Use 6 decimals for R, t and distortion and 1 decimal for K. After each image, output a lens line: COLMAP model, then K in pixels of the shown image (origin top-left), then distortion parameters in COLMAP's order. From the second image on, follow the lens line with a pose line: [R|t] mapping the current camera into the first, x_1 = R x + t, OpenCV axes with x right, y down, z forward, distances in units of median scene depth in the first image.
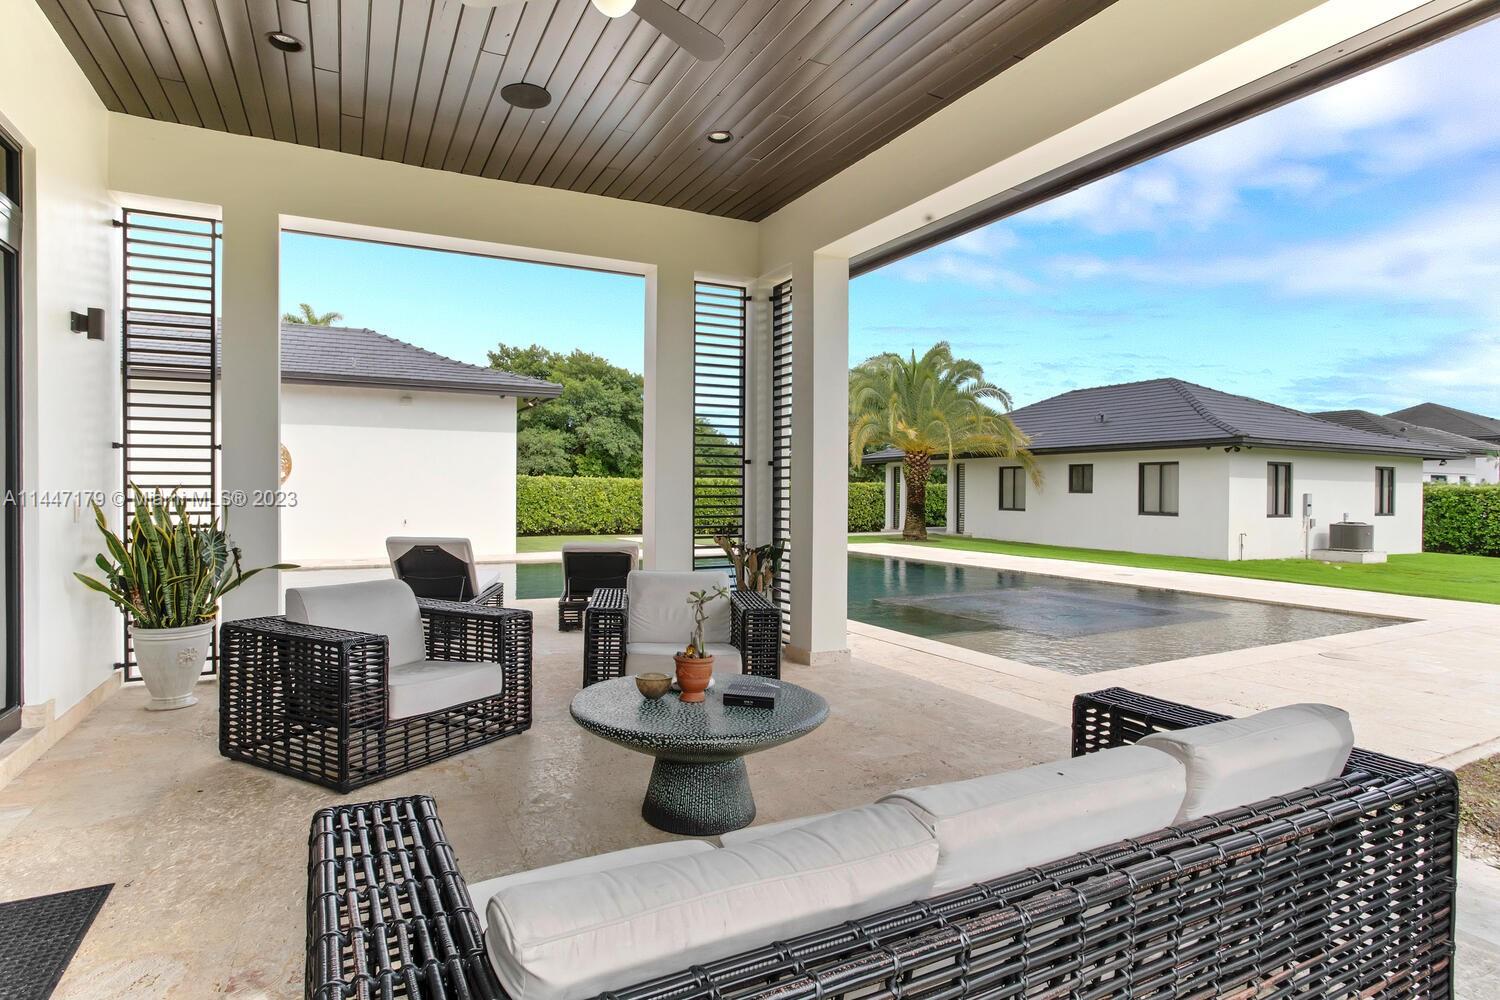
lens RADIAL K [[758.2, 0, 750.0], [0, 758.2, 495.7], [0, 0, 1]] dist [-0.041322, 0.026124]
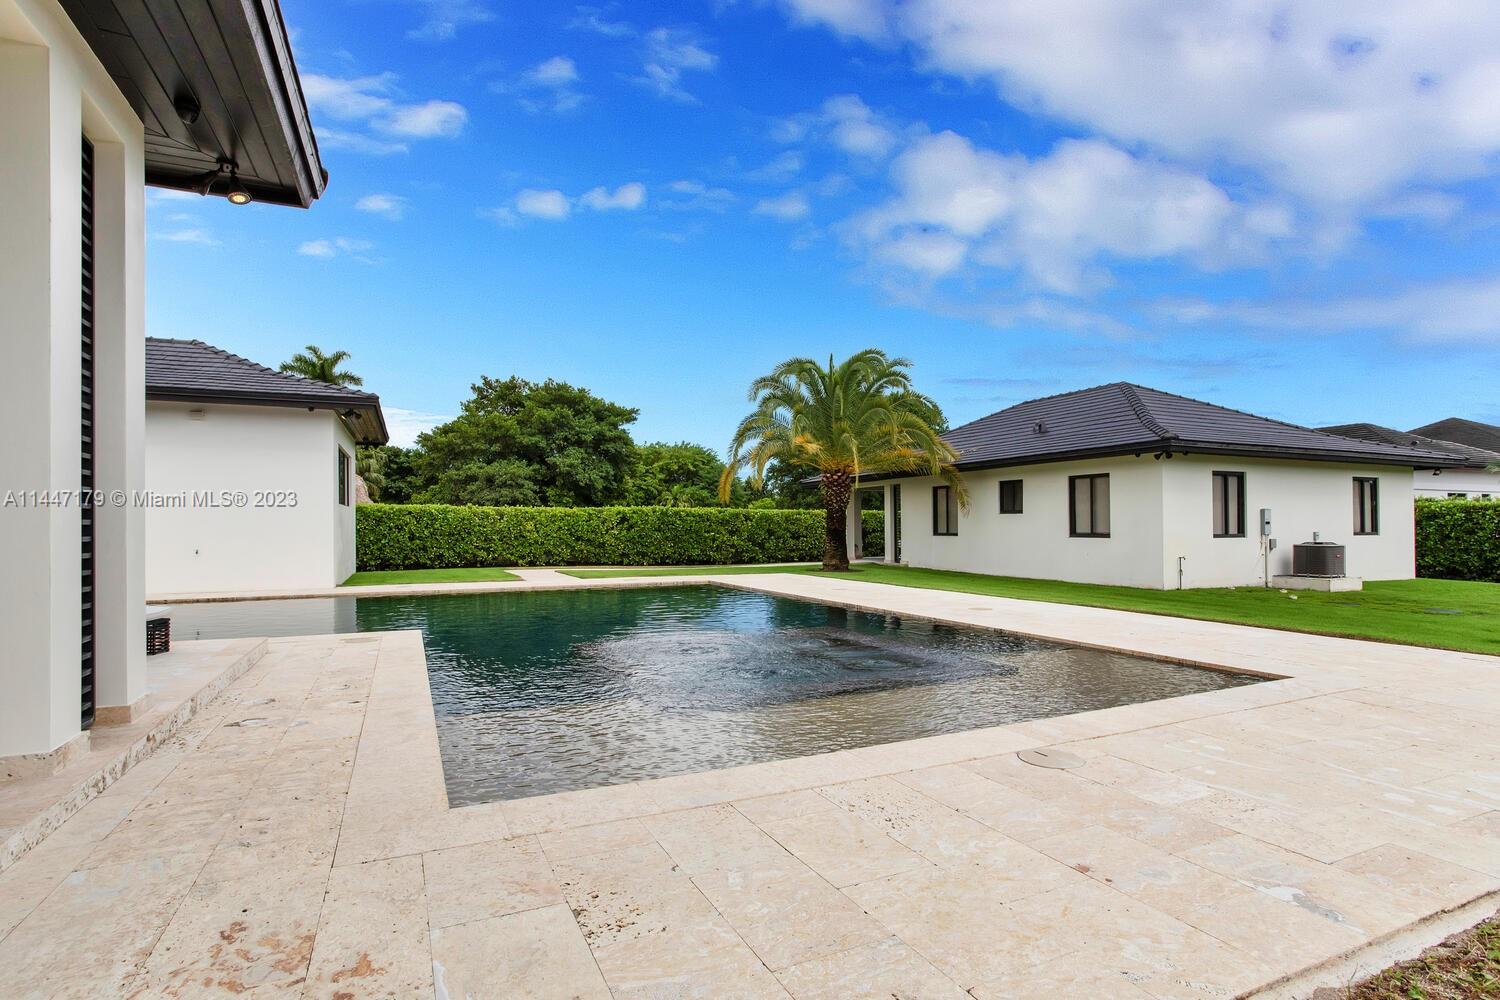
lens RADIAL K [[758.2, 0, 750.0], [0, 758.2, 495.7], [0, 0, 1]] dist [-0.041322, 0.026124]
pose [[0.999238, -0.012340, -0.037025, 0.179347], [0.010625, 0.998878, -0.046151, 0.013594], [0.037553, 0.045722, 0.998248, 0.125254]]
